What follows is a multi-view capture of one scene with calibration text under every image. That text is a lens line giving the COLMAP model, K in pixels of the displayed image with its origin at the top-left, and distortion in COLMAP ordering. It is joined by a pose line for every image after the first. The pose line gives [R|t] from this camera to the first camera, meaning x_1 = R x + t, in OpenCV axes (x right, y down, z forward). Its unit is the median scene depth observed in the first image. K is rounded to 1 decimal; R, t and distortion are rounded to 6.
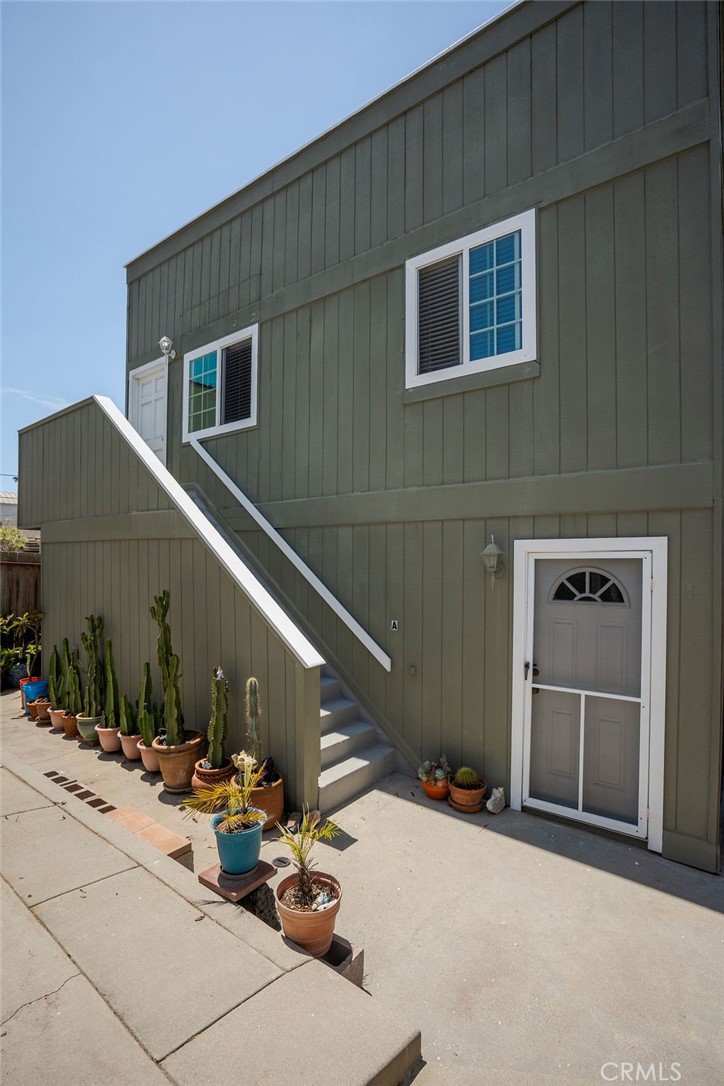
lens RADIAL K [[522.9, 0, 366.8], [0, 522.9, 557.4], [0, 0, 1]] dist [-0.030700, 0.000523]
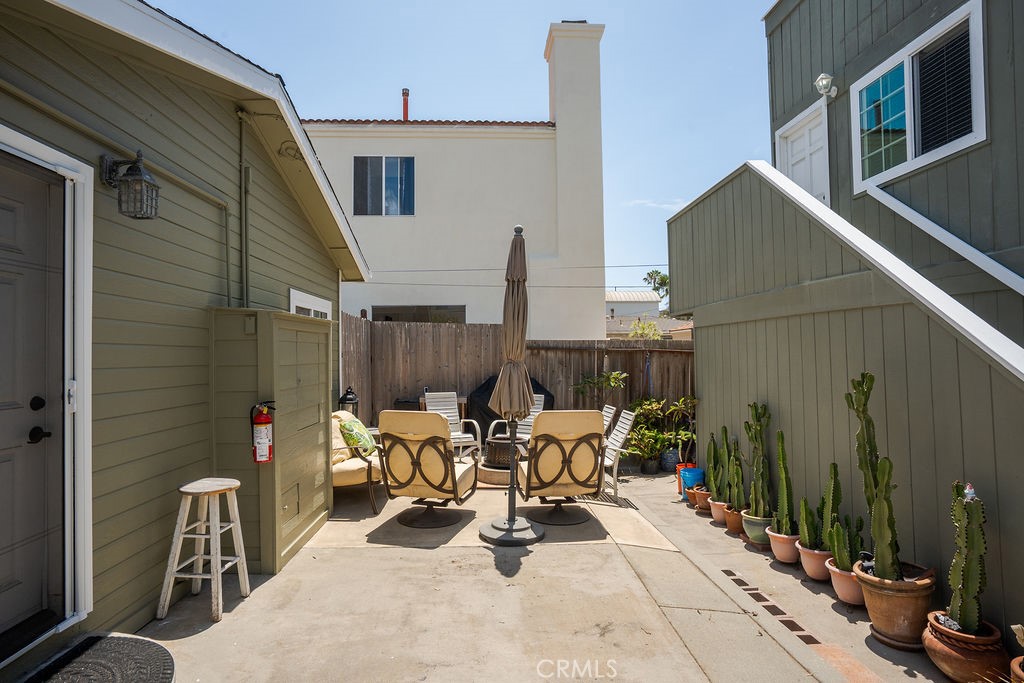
lens RADIAL K [[533.7, 0, 507.7], [0, 533.7, 342.0], [0, 0, 1]] dist [0.004302, 0.006911]
pose [[0.672809, -0.035755, -0.738952, -0.128398], [0.019715, 0.999343, -0.030404, 0.025862], [0.739554, 0.005887, 0.673072, 0.053658]]
